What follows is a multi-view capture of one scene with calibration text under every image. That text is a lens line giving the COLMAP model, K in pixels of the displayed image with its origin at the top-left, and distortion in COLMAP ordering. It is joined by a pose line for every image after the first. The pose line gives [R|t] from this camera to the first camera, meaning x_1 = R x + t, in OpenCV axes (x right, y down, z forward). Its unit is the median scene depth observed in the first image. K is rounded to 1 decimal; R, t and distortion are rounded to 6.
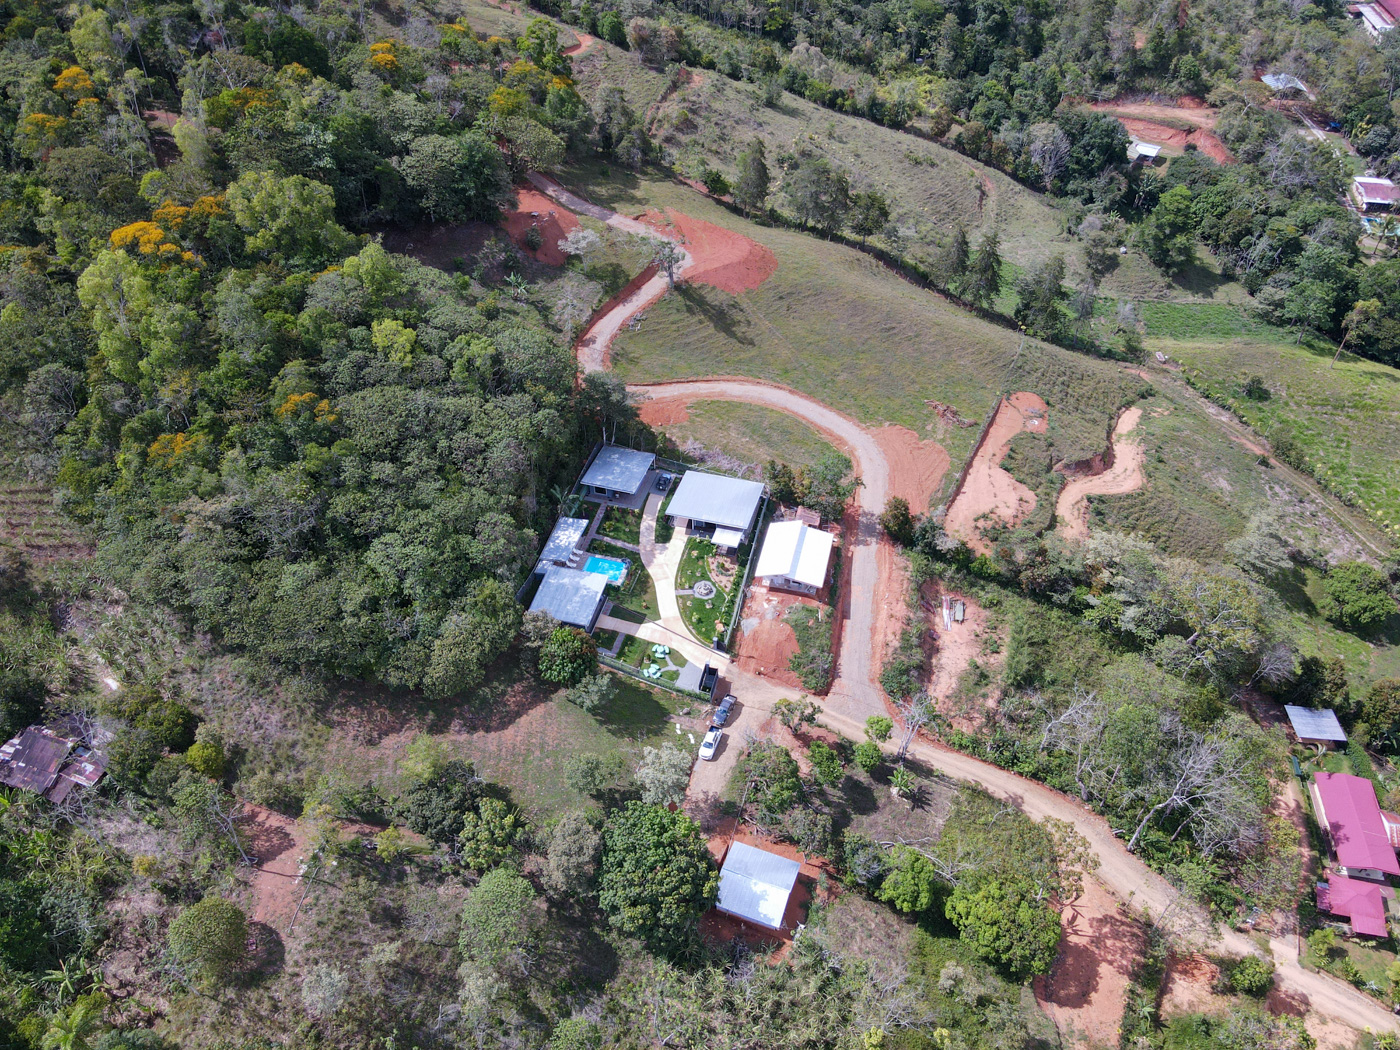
lens RADIAL K [[1033.2, 0, 701.1], [0, 1033.2, 518.7], [0, 0, 1]] dist [-0.003821, 0.034744]
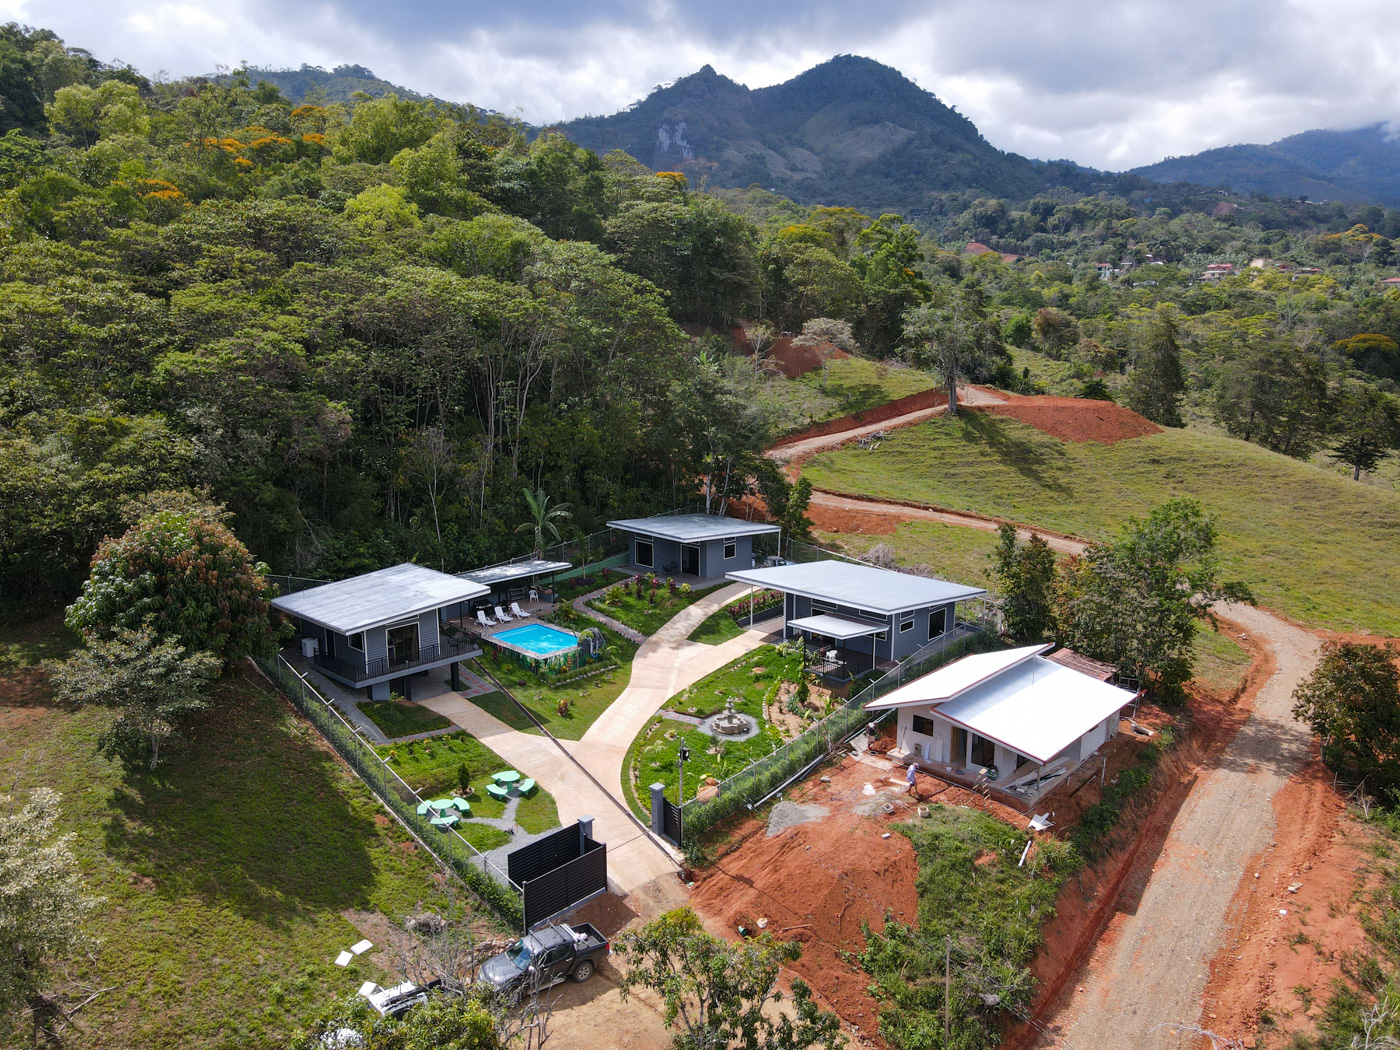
lens RADIAL K [[1033.2, 0, 701.1], [0, 1033.2, 518.7], [0, 0, 1]] dist [-0.003821, 0.034744]
pose [[0.878662, 0.097007, -0.467486, 0.160182], [-0.330399, 0.830367, -0.448695, 0.176017], [0.344658, 0.548708, 0.761663, 0.660848]]
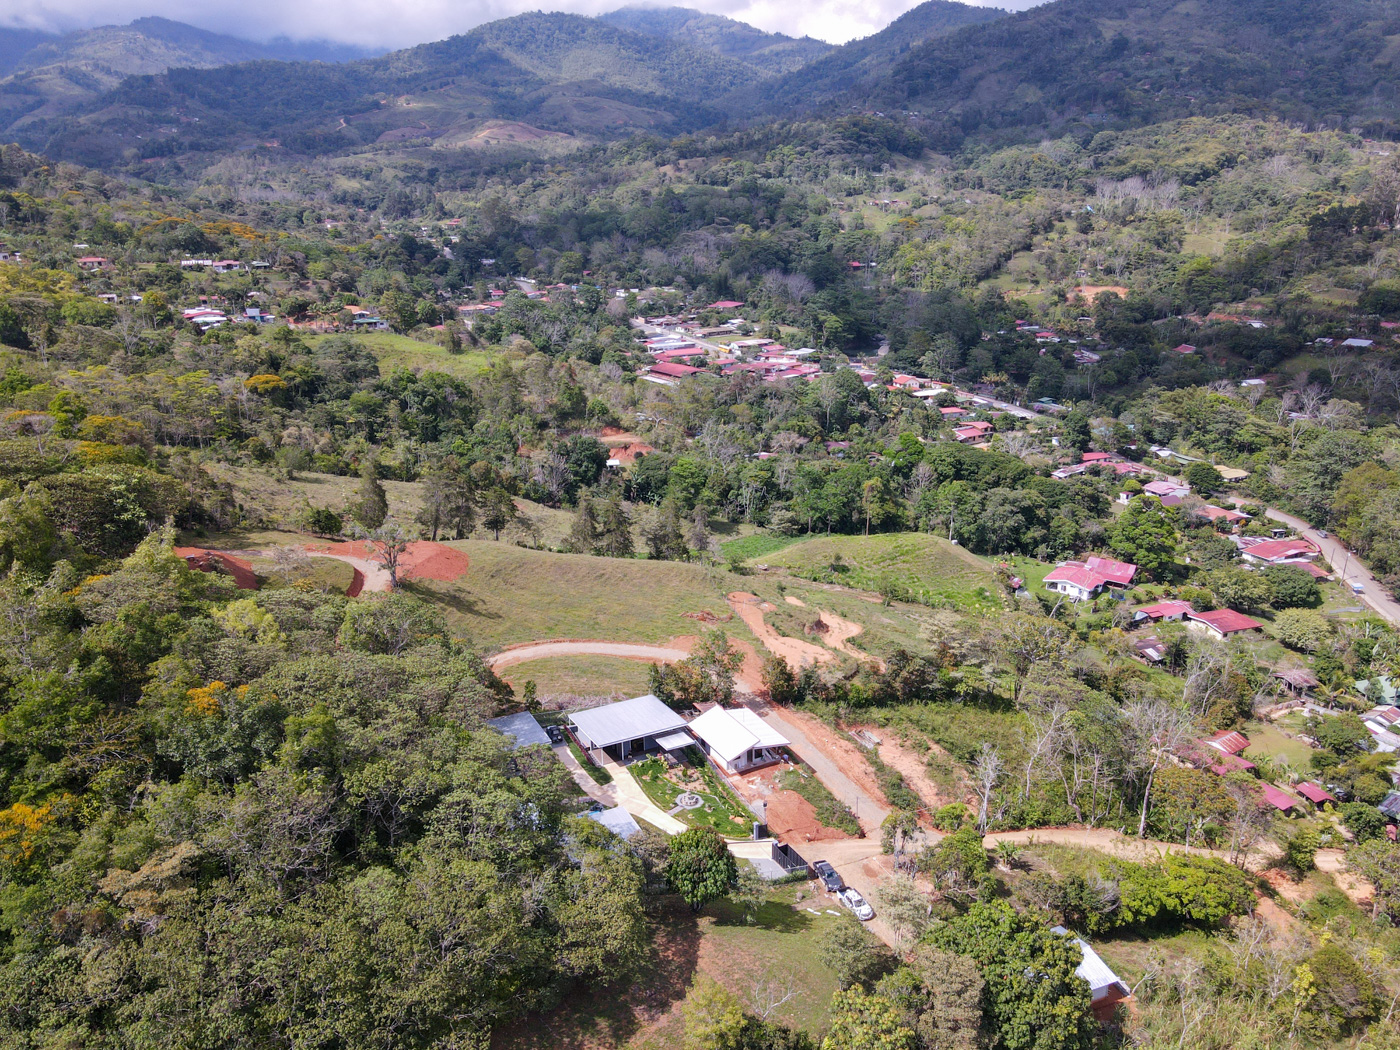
lens RADIAL K [[1033.2, 0, 701.1], [0, 1033.2, 518.7], [0, 0, 1]] dist [-0.003821, 0.034744]
pose [[0.739396, -0.209136, 0.639965, -0.482935], [0.466009, 0.845015, -0.262268, 0.099323], [-0.485931, 0.492149, 0.722260, 0.257494]]
